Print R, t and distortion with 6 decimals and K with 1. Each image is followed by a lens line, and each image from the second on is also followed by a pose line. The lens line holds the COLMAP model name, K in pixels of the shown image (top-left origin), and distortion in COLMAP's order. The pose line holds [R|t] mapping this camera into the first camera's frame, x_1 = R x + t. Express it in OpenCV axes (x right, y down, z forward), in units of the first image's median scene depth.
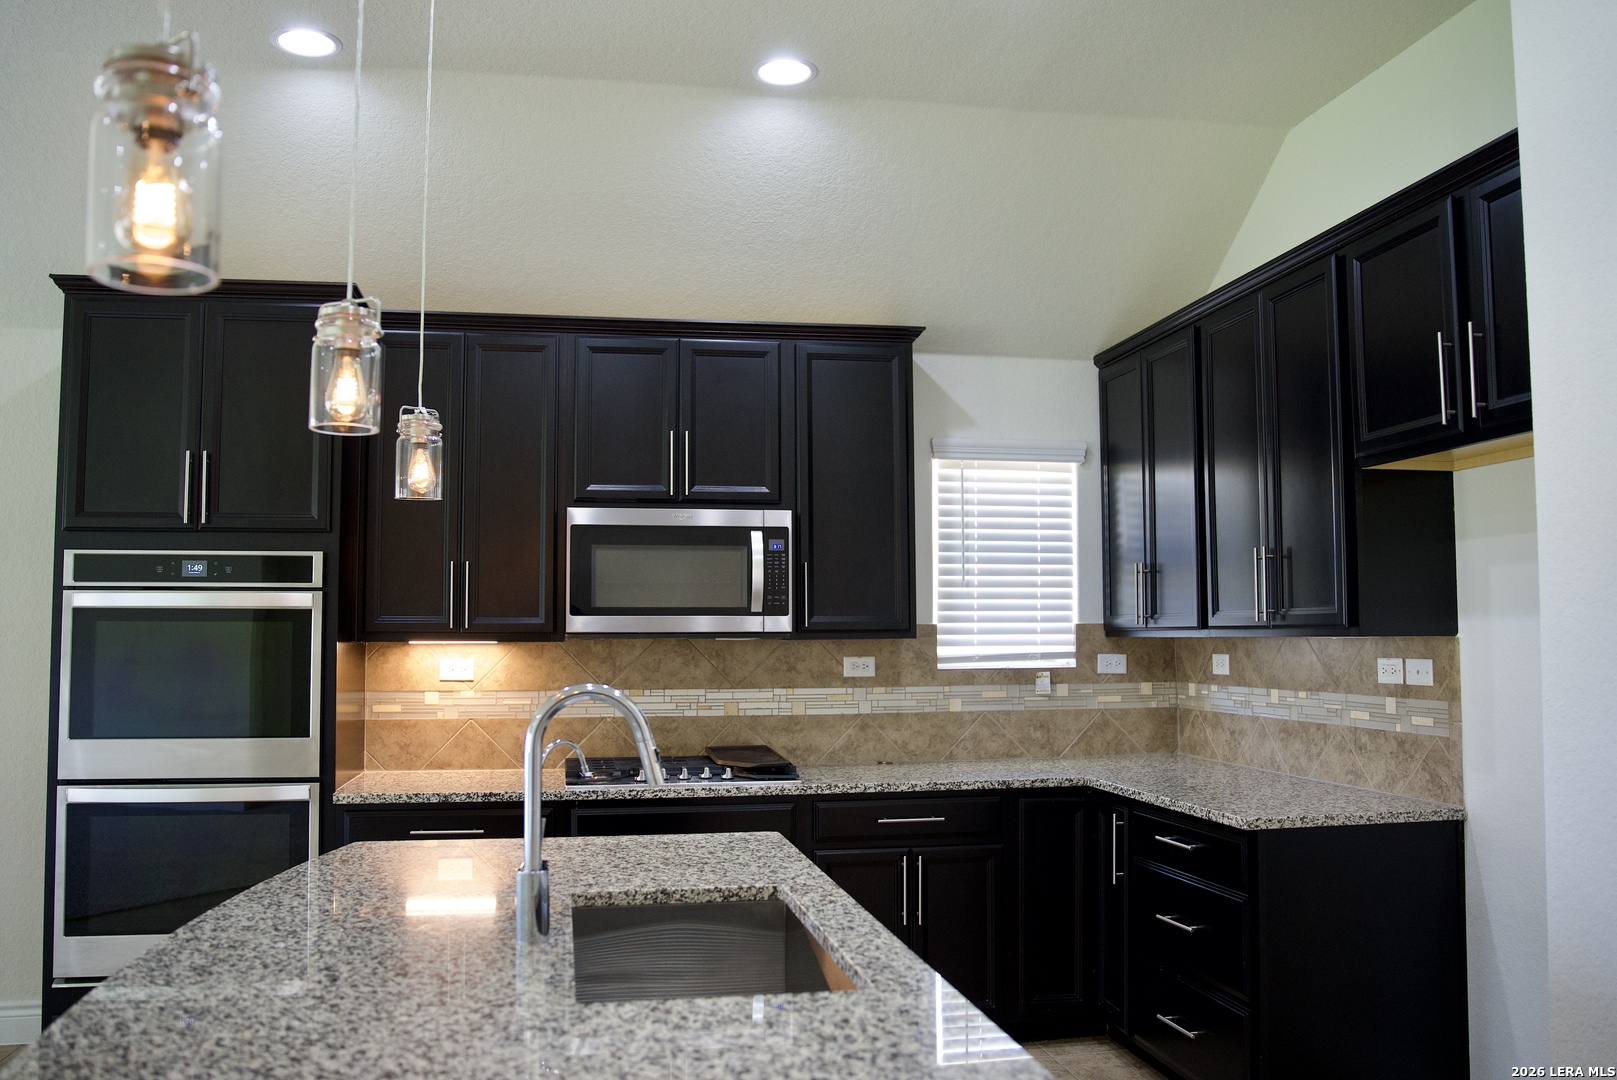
lens RADIAL K [[1303.0, 0, 804.8], [0, 1303.0, 540.3], [0, 0, 1]] dist [-0.103516, 0.072999]
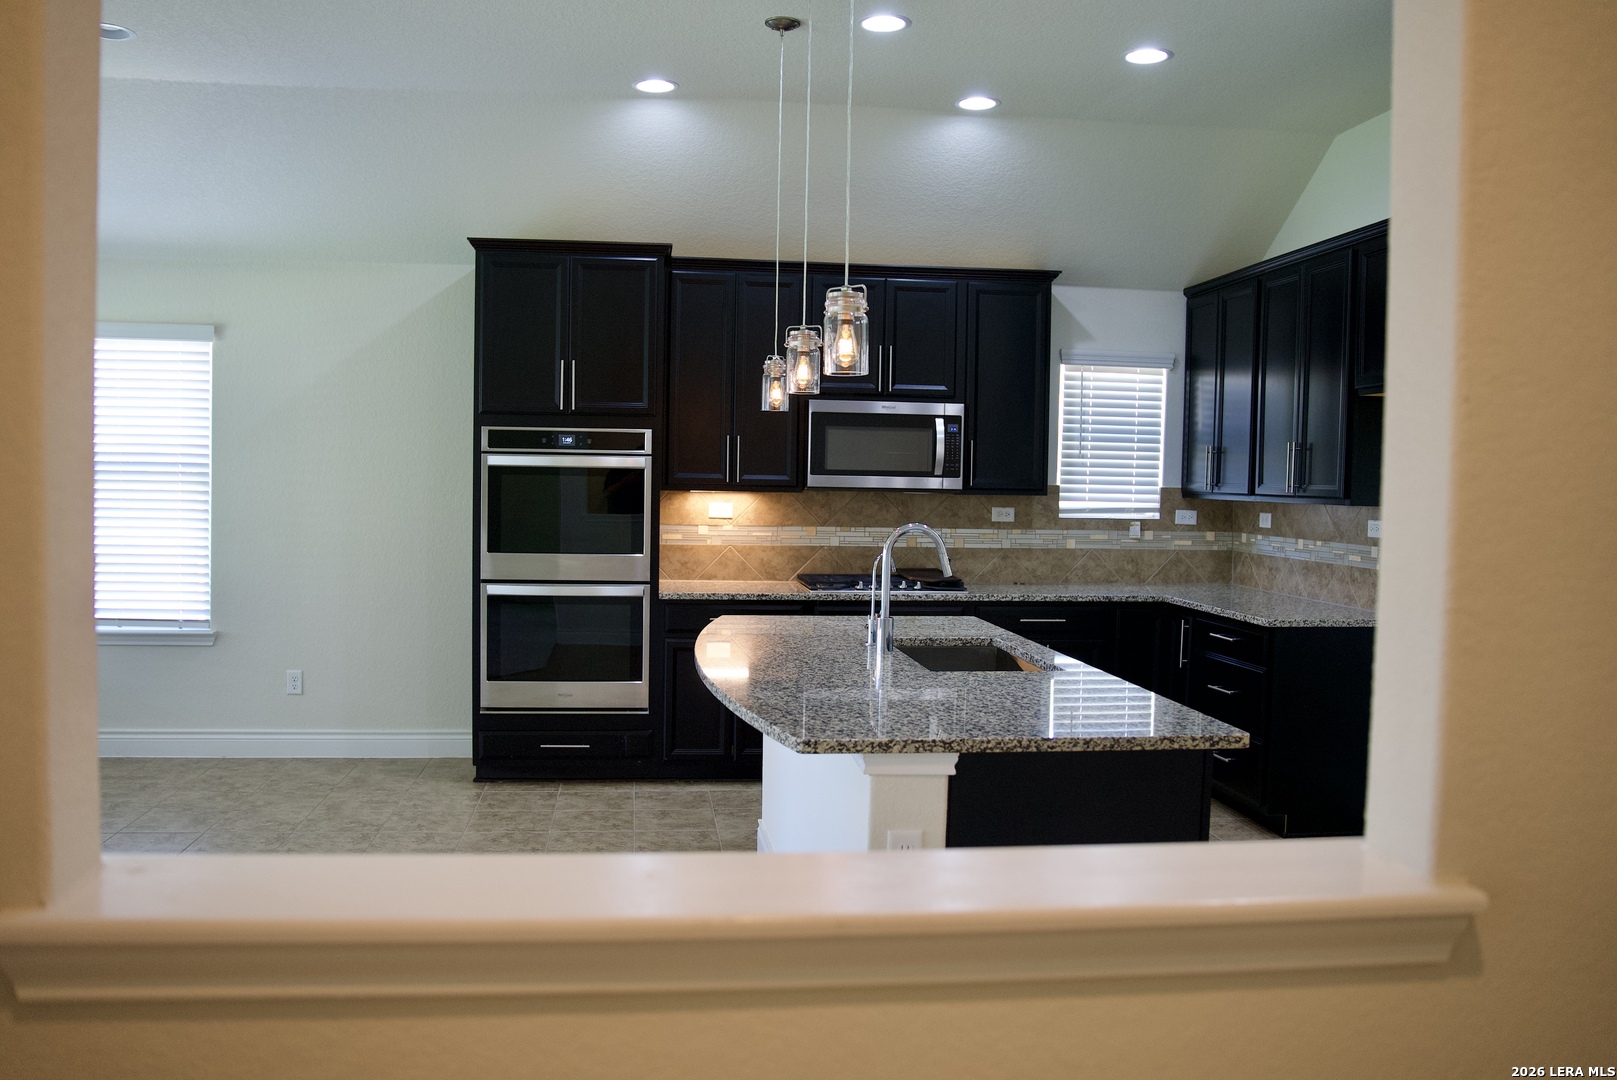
lens RADIAL K [[1303.0, 0, 806.0], [0, 1303.0, 538.1], [0, 0, 1]] dist [-0.103516, 0.072999]
pose [[0.998289, 0.025340, -0.052690, -0.106407], [-0.018821, 0.992507, 0.120727, -0.046735], [0.055354, -0.119529, 0.991286, -0.441565]]
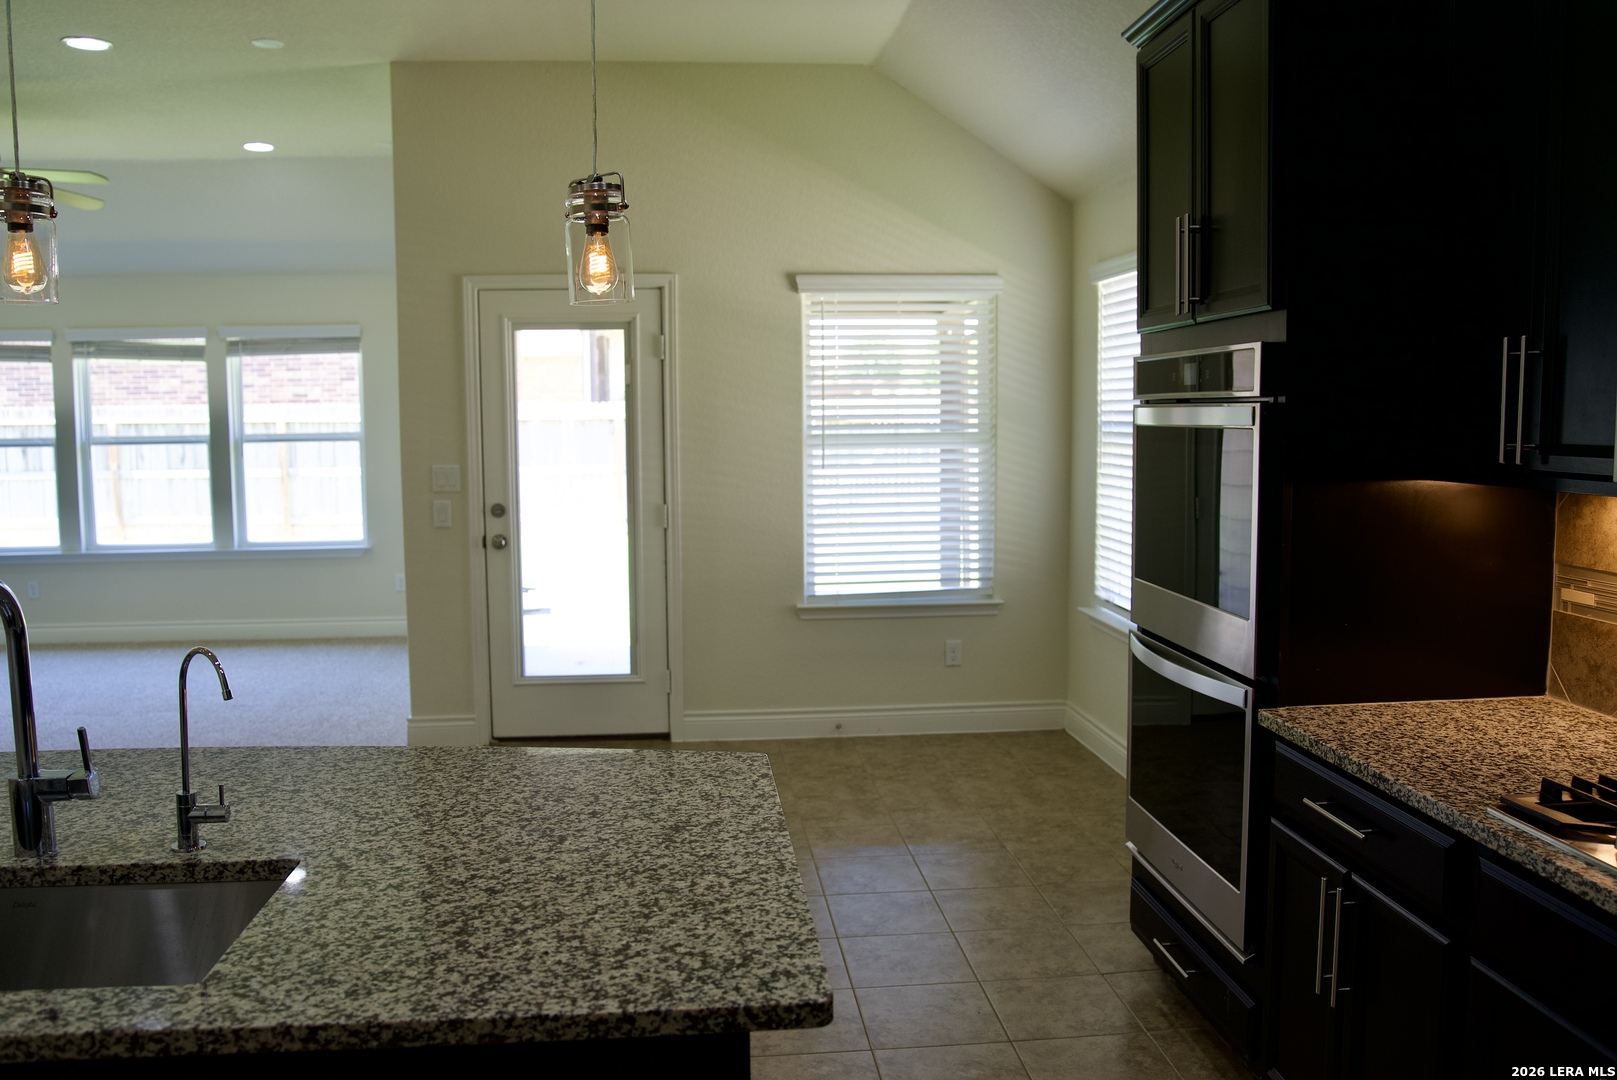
lens RADIAL K [[1303.0, 0, 803.0], [0, 1303.0, 545.4], [0, 0, 1]] dist [-0.103516, 0.072999]
pose [[-0.084944, 0.105039, -0.990834, 0.274170], [0.081915, 0.991798, 0.098118, 0.026004], [0.993013, -0.072829, -0.092852, 0.751730]]
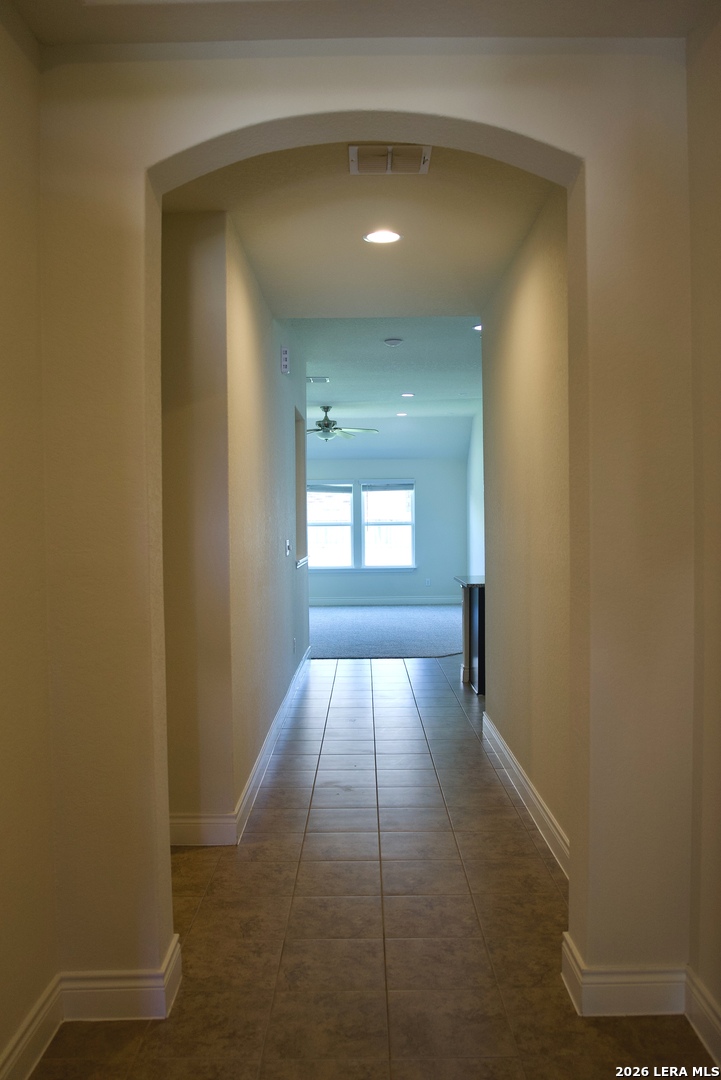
lens RADIAL K [[870.3, 0, 361.5], [0, 870.3, 539.0], [0, 0, 1]] dist [-0.103516, 0.072999]
pose [[-0.174375, 0.026761, -0.984316, 1.697787], [0.078643, 0.996816, 0.013169, -0.002640], [0.981534, -0.075113, -0.175924, 0.281949]]
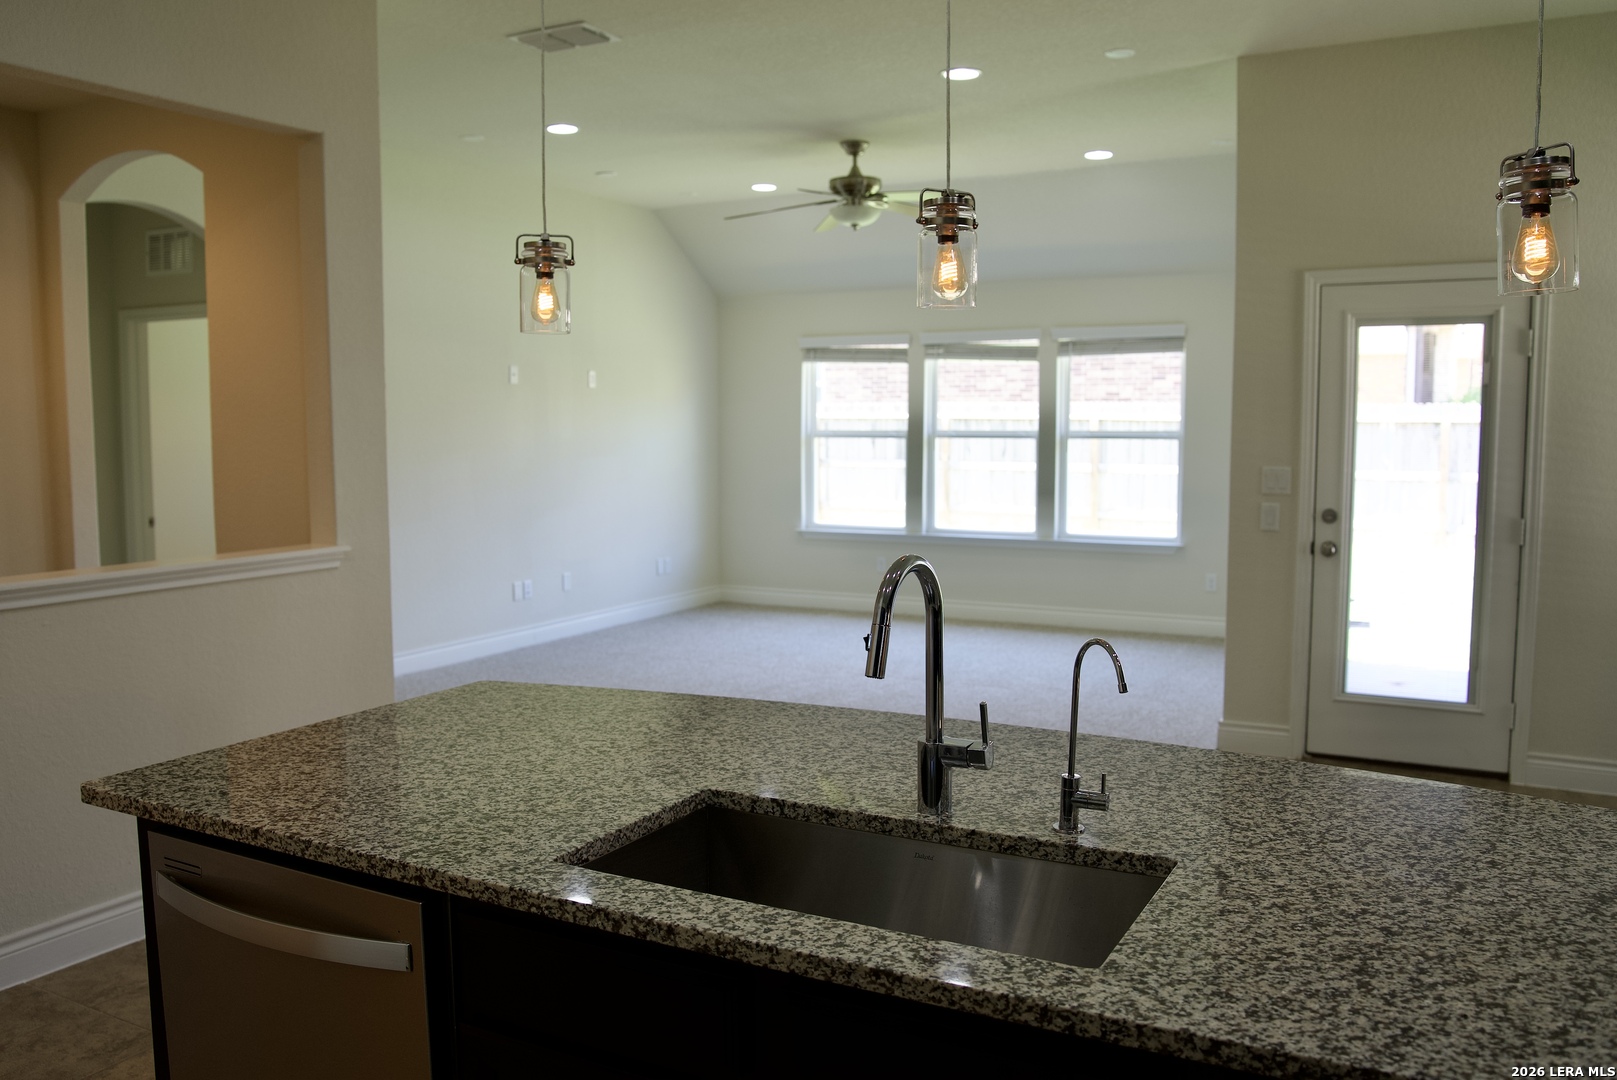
lens RADIAL K [[1303.0, 0, 806.4], [0, 1303.0, 540.7], [0, 0, 1]] dist [-0.103516, 0.072999]
pose [[-0.628725, 0.078962, -0.773608, 0.275964], [0.062406, 0.996746, 0.051020, 0.023066], [0.775120, -0.016200, -0.631607, 0.715824]]
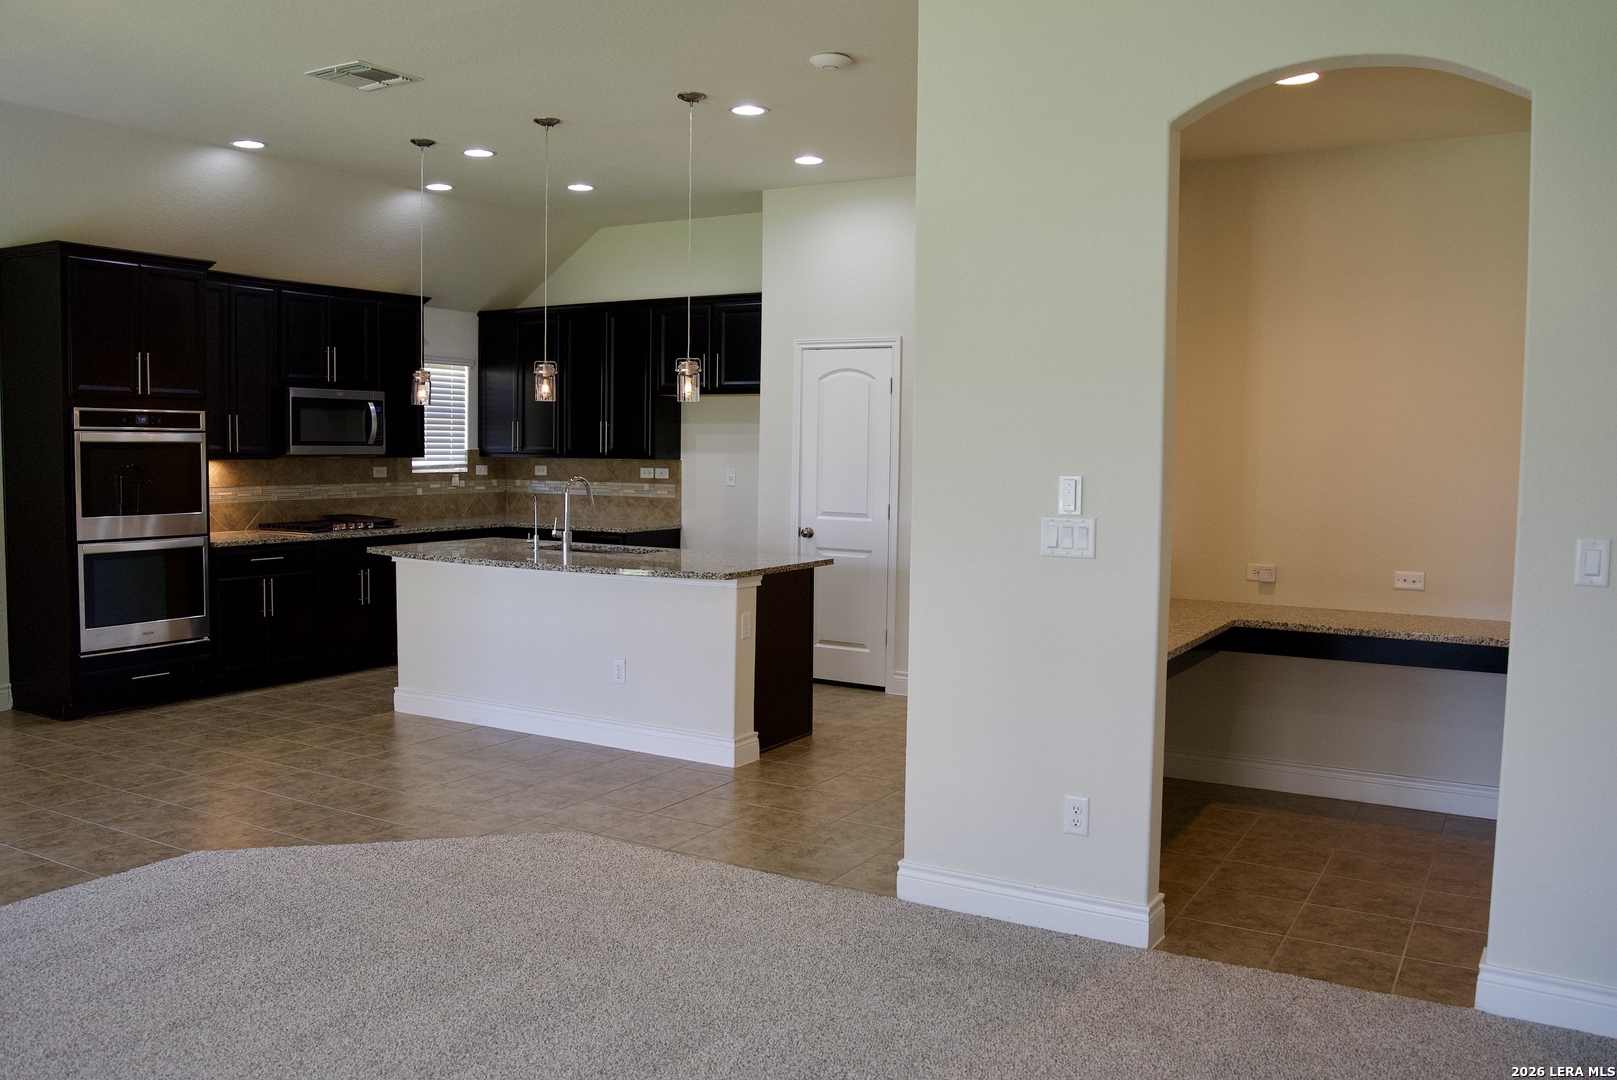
lens RADIAL K [[1303.0, 0, 805.4], [0, 1303.0, 539.1], [0, 0, 1]] dist [-0.103516, 0.072999]
pose [[0.651549, -0.042742, 0.757401, -1.096356], [-0.069917, 0.990779, 0.116058, -0.074279], [-0.755378, -0.128572, 0.642553, -0.761435]]
